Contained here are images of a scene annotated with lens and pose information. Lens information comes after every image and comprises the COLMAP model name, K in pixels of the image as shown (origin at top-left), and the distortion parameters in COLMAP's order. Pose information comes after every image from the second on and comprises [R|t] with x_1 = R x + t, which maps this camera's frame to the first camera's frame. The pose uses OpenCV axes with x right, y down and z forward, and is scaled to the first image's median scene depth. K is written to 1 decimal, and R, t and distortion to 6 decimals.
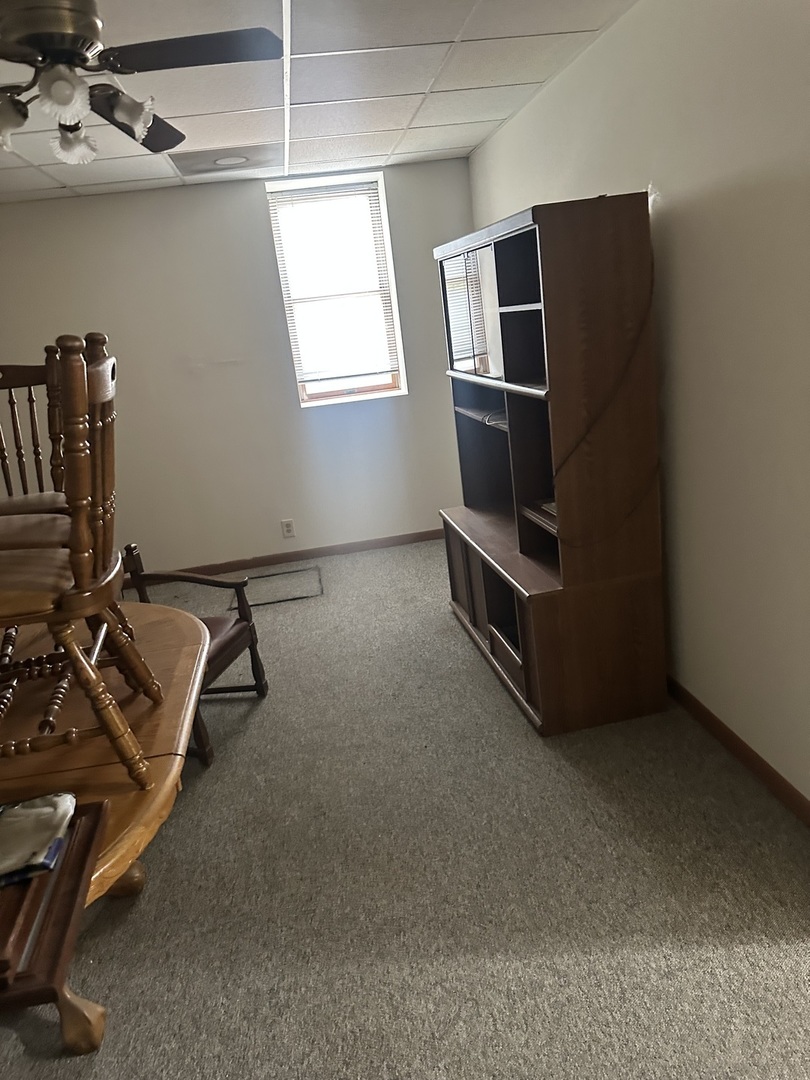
lens RADIAL K [[754.2, 0, 403.6], [0, 754.2, 547.2], [0, 0, 1]] dist [0.036731, -0.046400]
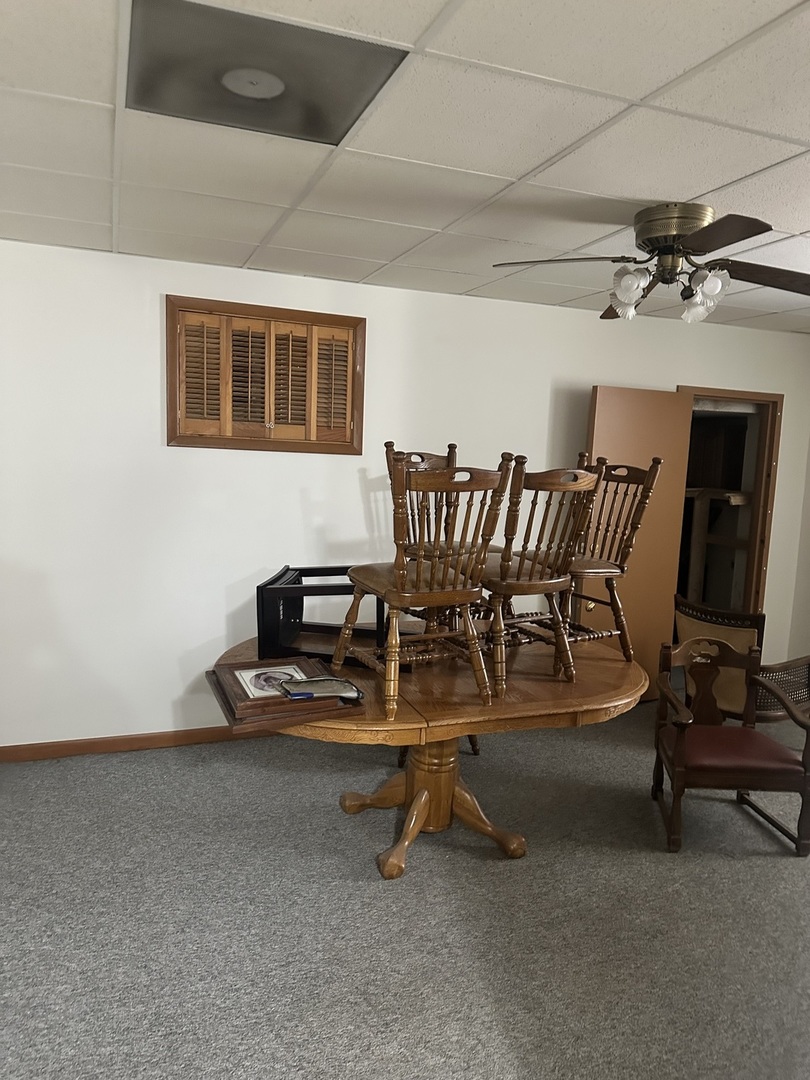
lens RADIAL K [[754.2, 0, 403.6], [0, 754.2, 547.2], [0, 0, 1]] dist [0.036731, -0.046400]
pose [[0.219113, 0.245875, -0.944211, 0.847893], [-0.347293, 0.924003, 0.160020, -0.221420], [0.911799, 0.292855, 0.287852, 0.347615]]
